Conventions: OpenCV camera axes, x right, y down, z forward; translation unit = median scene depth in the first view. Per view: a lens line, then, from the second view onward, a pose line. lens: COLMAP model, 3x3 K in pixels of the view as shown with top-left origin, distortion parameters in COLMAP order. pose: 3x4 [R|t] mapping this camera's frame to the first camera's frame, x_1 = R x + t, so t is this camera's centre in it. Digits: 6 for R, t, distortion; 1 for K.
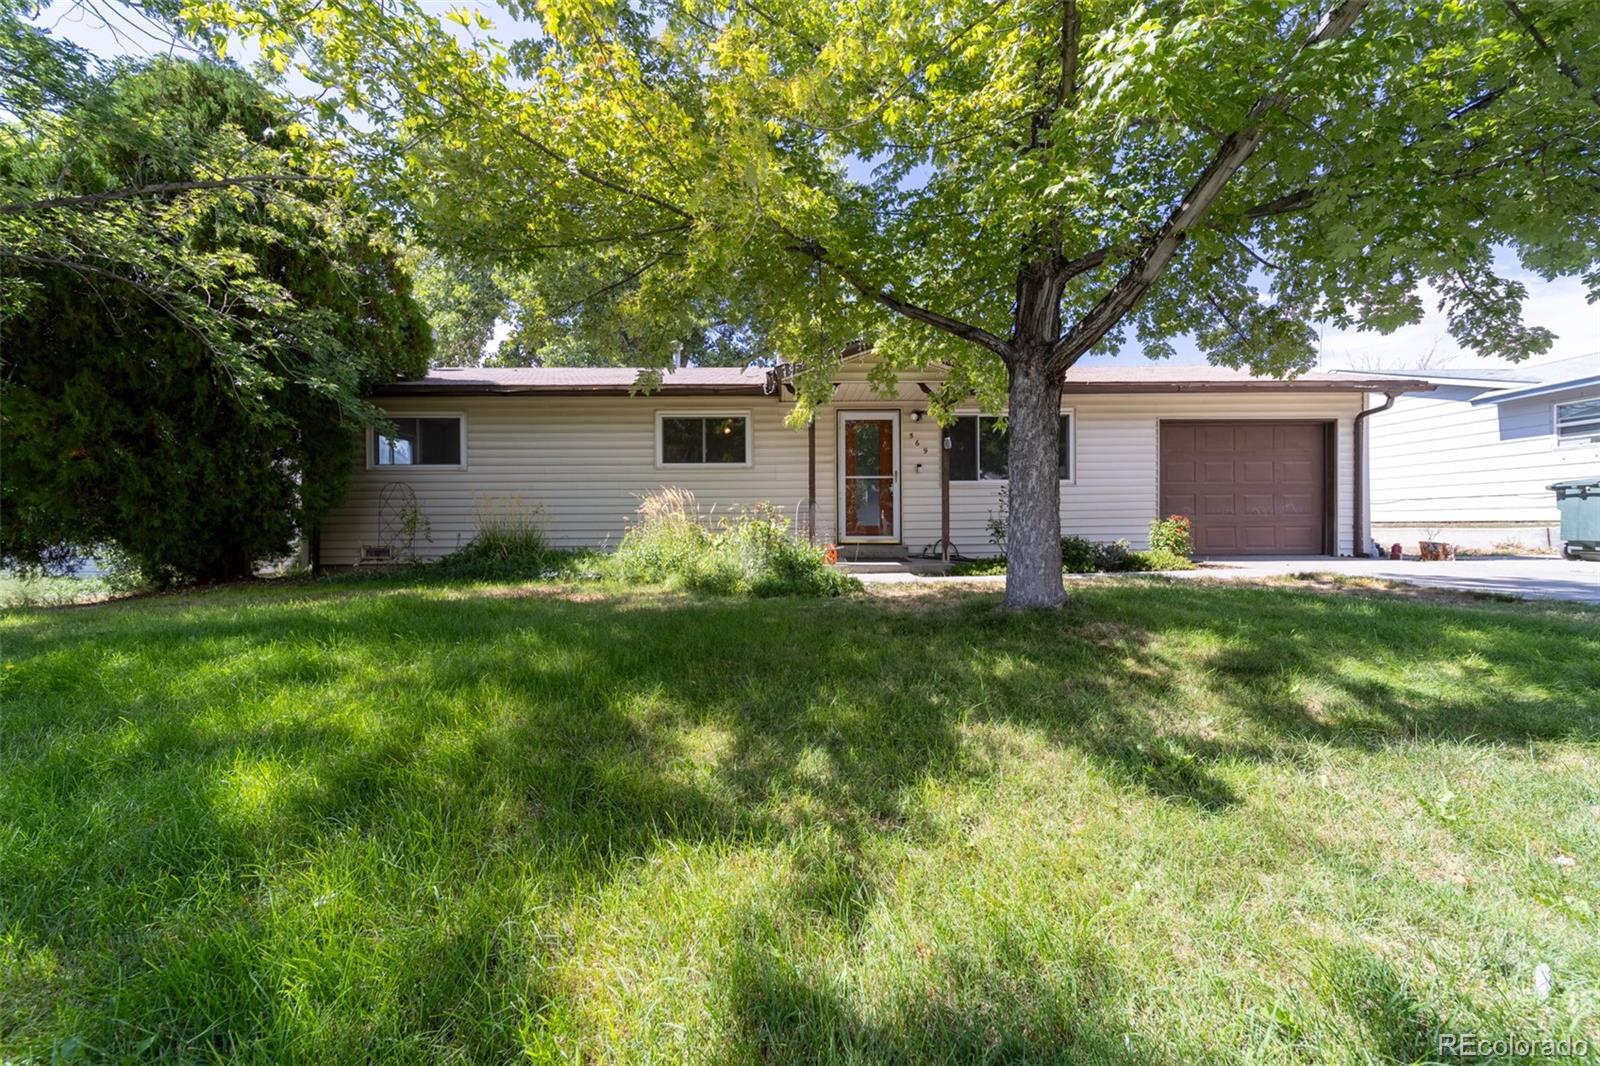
lens RADIAL K [[571.6, 0, 800.0], [0, 571.6, 533.0], [0, 0, 1]] dist [0.010769, -0.000133]
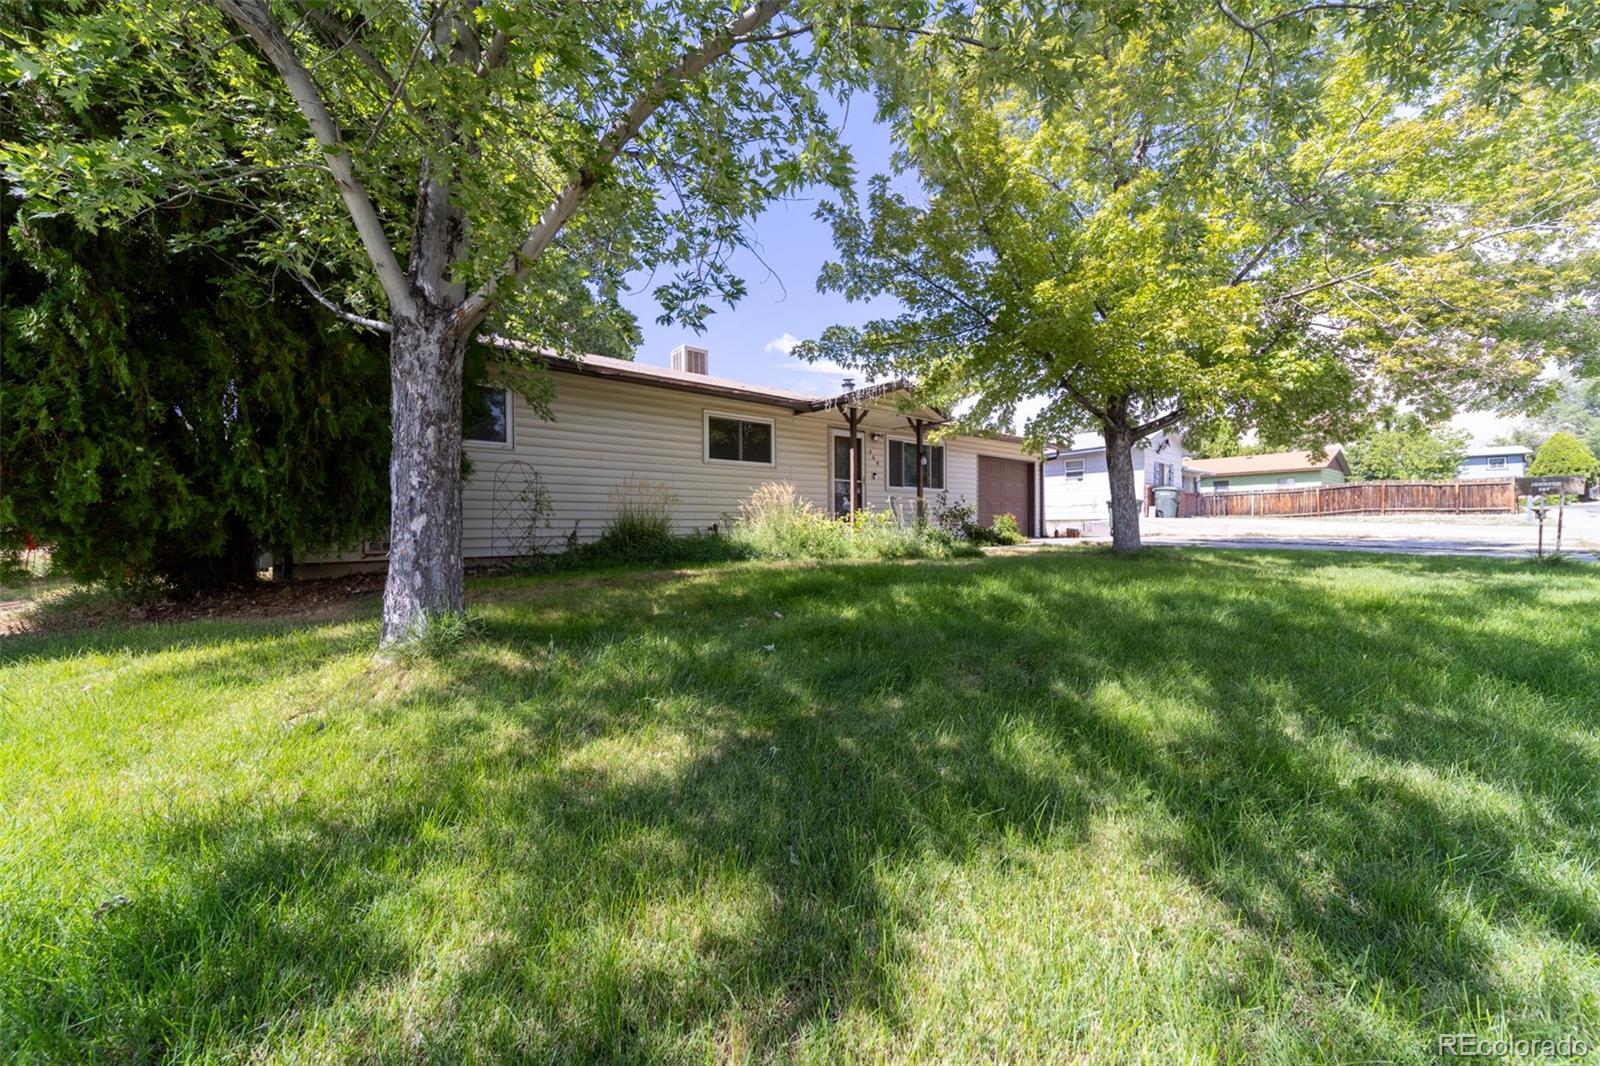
lens RADIAL K [[571.6, 0, 800.0], [0, 571.6, 533.0], [0, 0, 1]] dist [0.010769, -0.000133]
pose [[0.783832, -0.003949, 0.620960, -0.796182], [-0.005653, 0.999893, 0.013494, 0.007189], [-0.620947, -0.014087, 0.783726, 0.028354]]
